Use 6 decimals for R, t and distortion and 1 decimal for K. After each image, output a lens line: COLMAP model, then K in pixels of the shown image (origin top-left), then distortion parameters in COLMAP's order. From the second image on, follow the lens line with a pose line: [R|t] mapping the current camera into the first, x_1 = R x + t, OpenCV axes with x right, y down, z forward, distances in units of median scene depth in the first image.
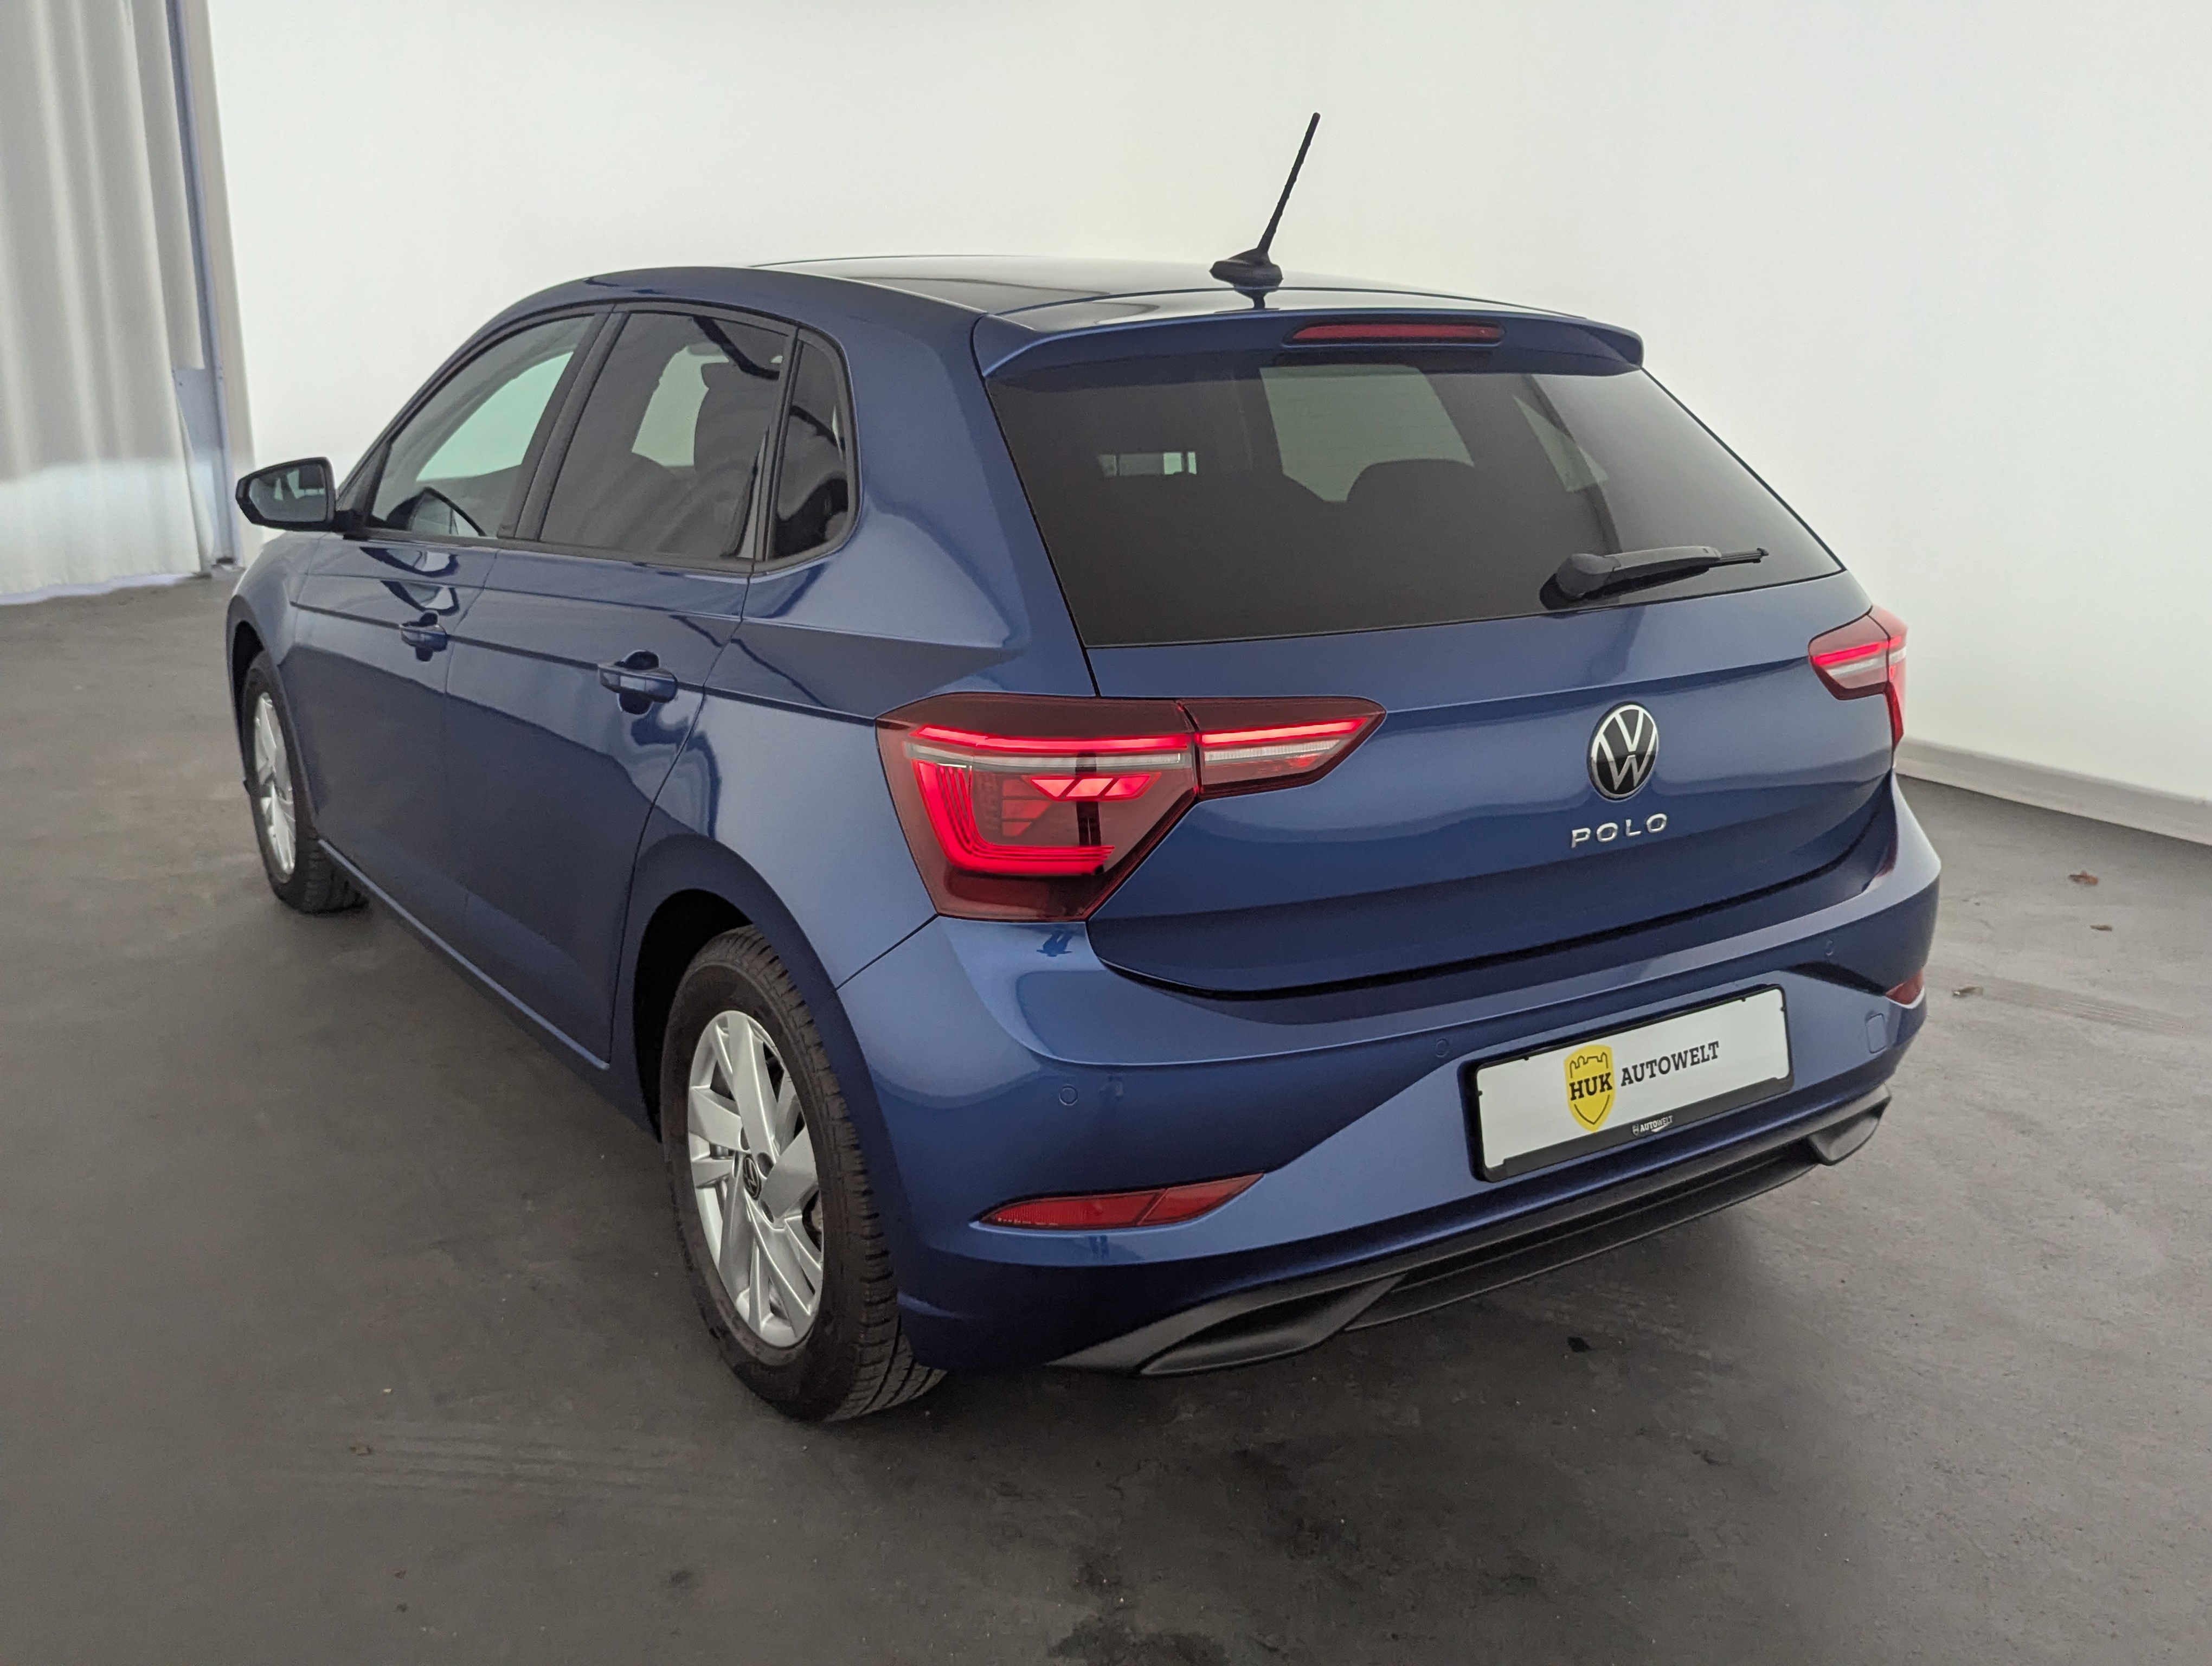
lens RADIAL K [[1966.4, 0, 1095.2], [0, 1966.4, 809.2], [0, 0, 1]] dist [0.045958, -0.026163]
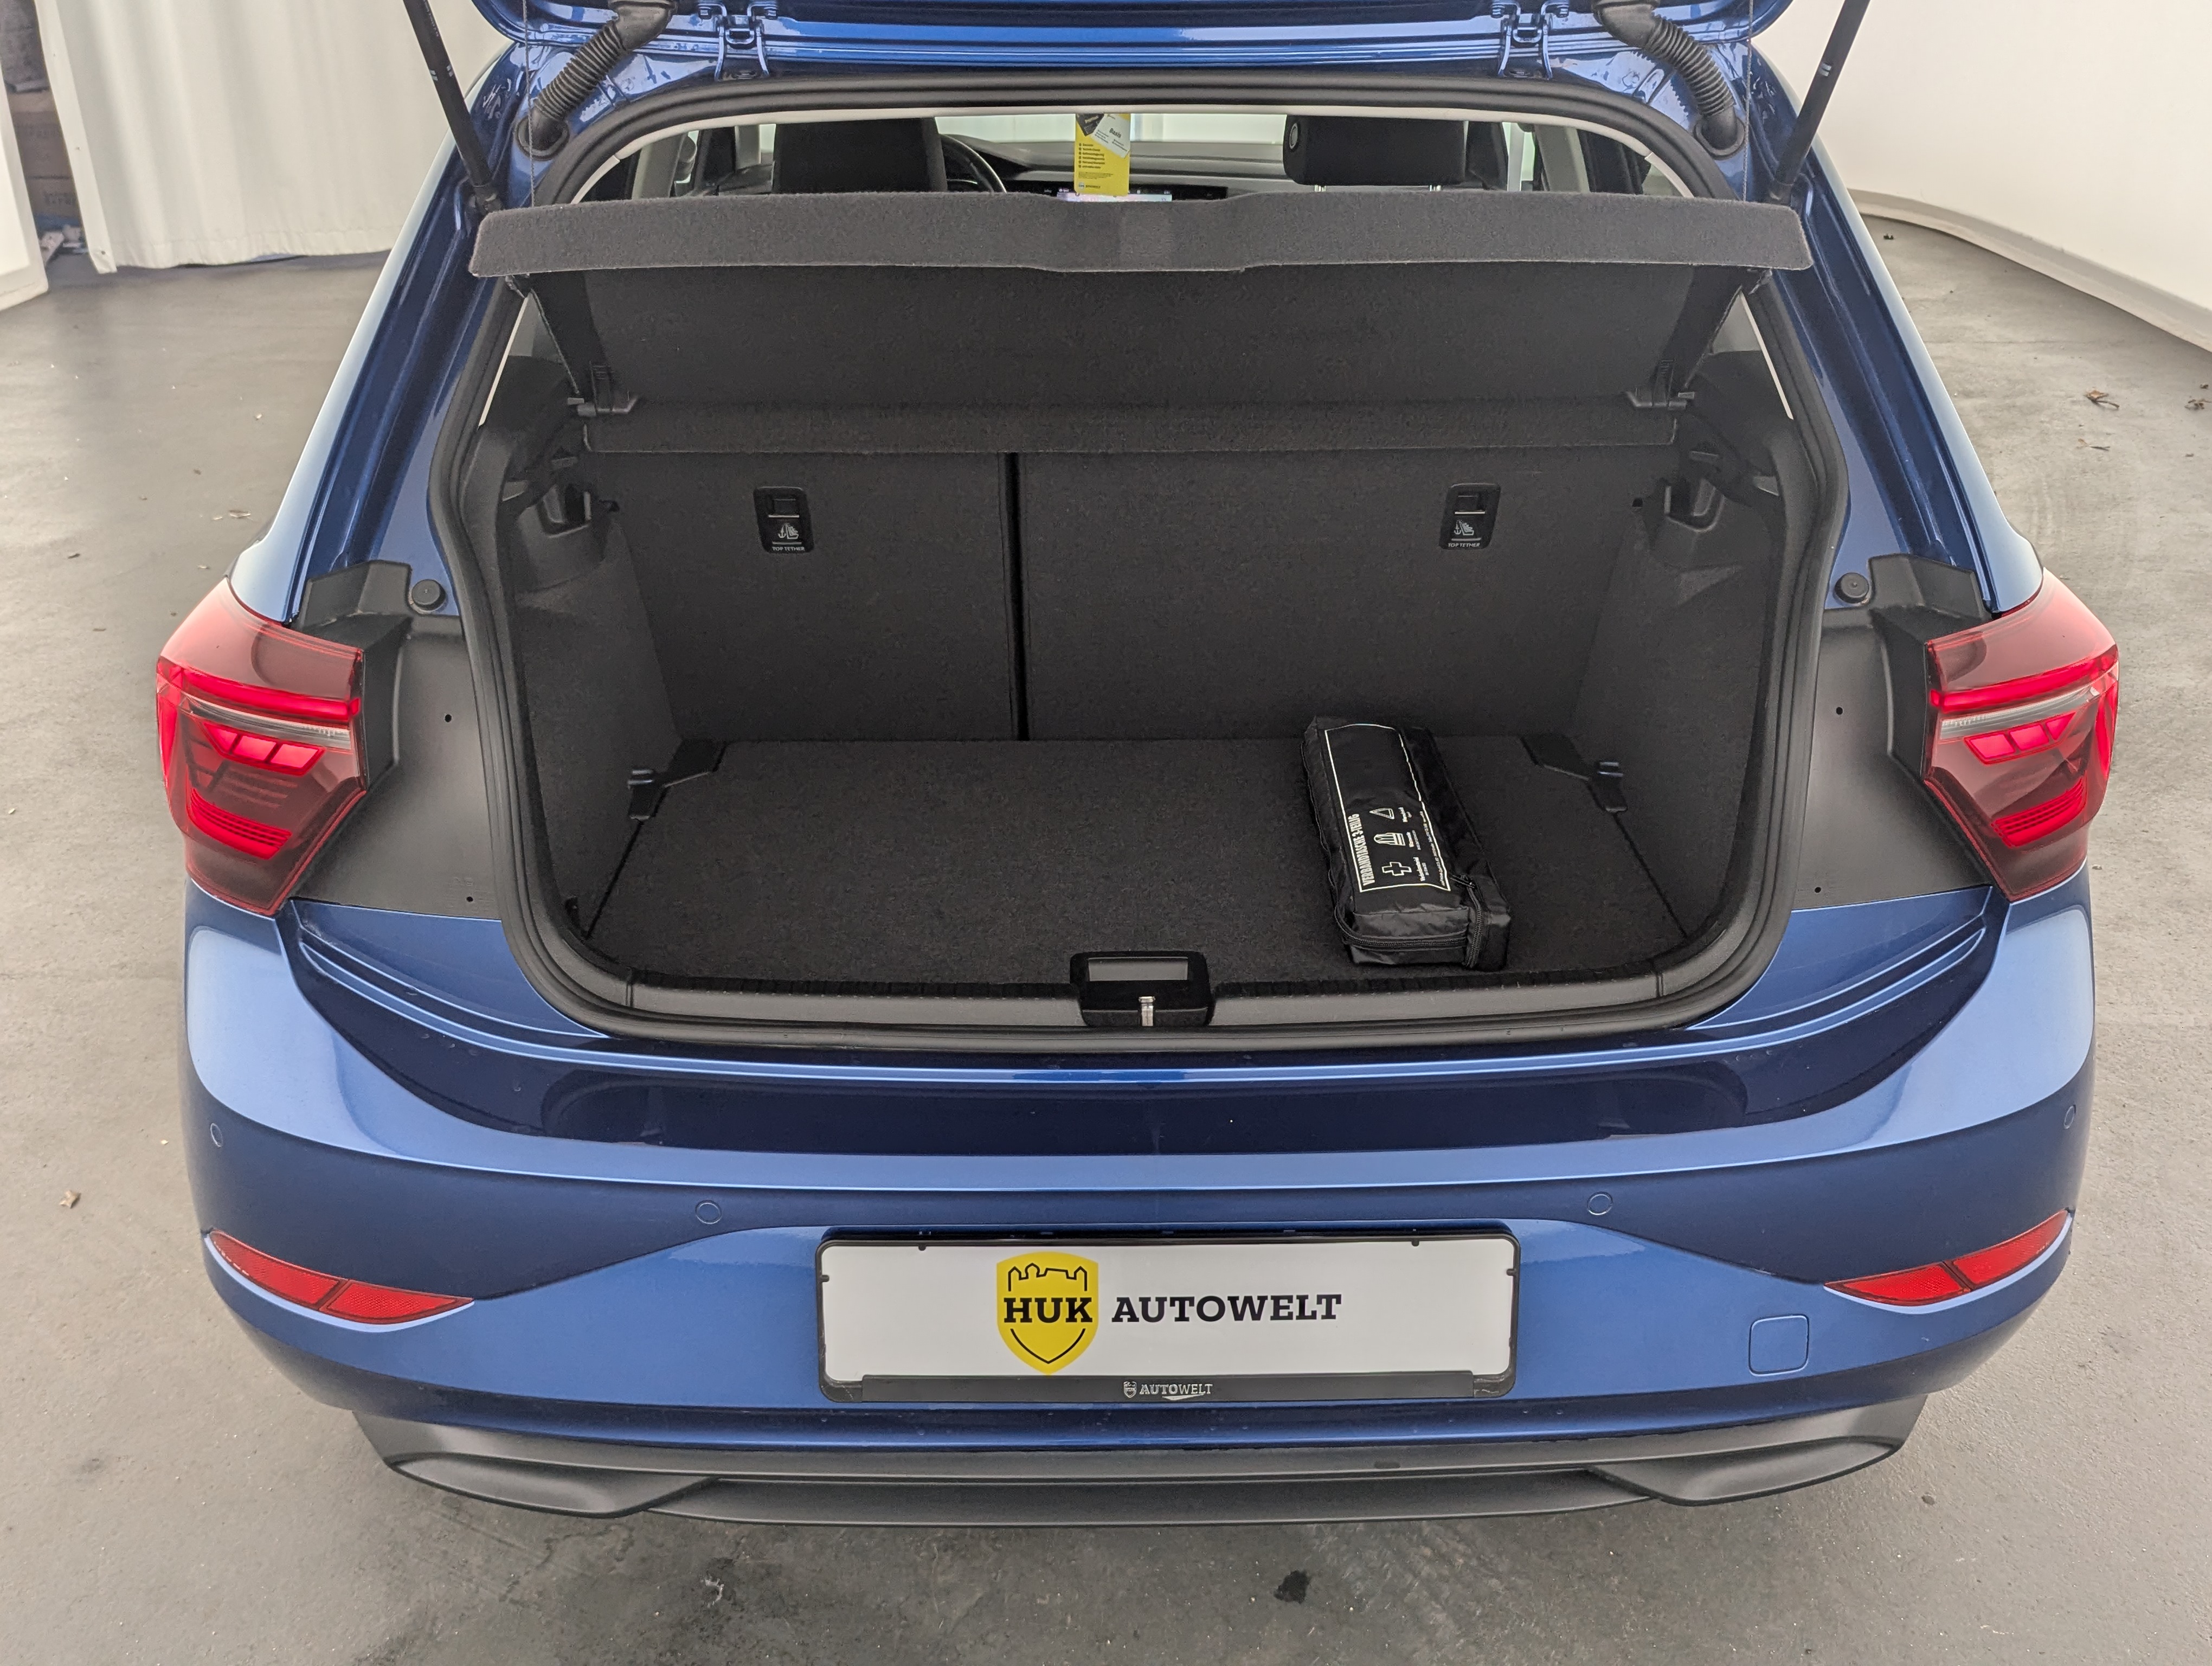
lens RADIAL K [[1966.4, 0, 1095.2], [0, 1966.4, 809.2], [0, 0, 1]] dist [0.045958, -0.026163]
pose [[0.841108, 0.223273, -0.492633, 0.552832], [-0.125200, 0.966454, 0.224257, -0.170557], [0.526178, -0.126947, 0.840846, 0.479181]]
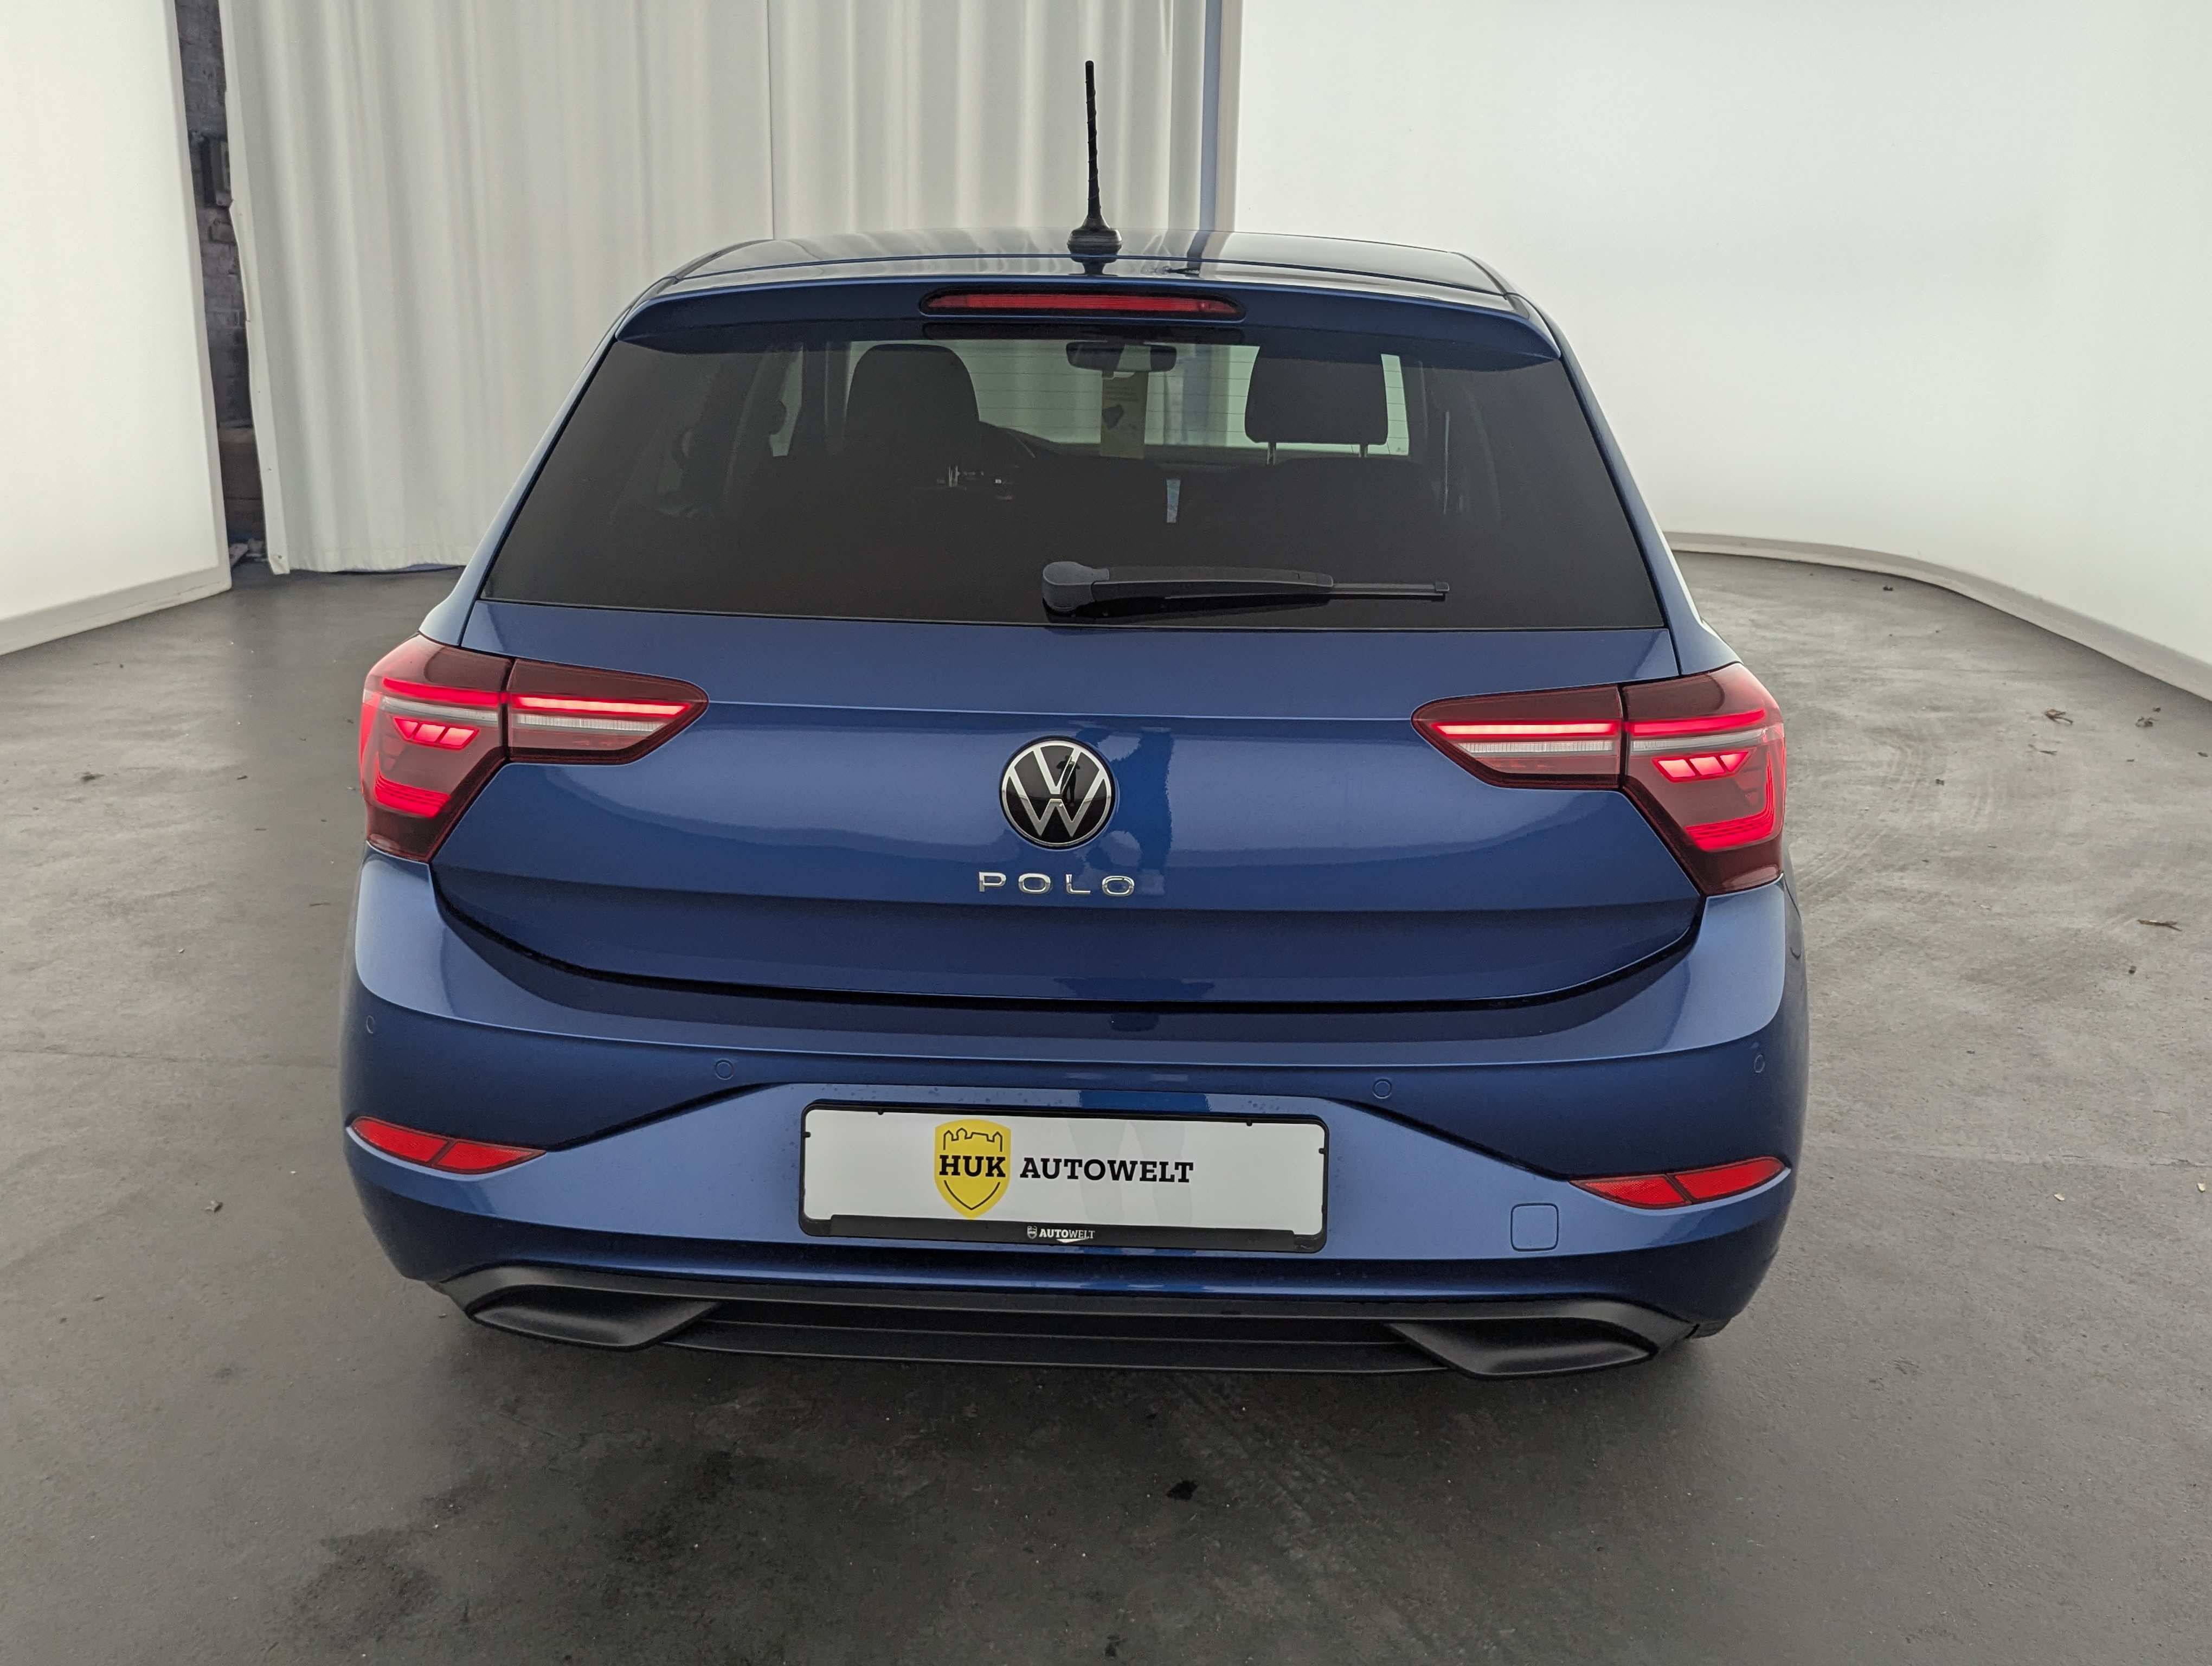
lens RADIAL K [[1966.4, 0, 1095.2], [0, 1966.4, 809.2], [0, 0, 1]] dist [0.045958, -0.026163]
pose [[0.812066, 0.153662, -0.562972, 0.765405], [-0.152201, 0.987090, 0.049879, -0.067640], [0.563369, 0.045180, 0.824969, 0.304748]]
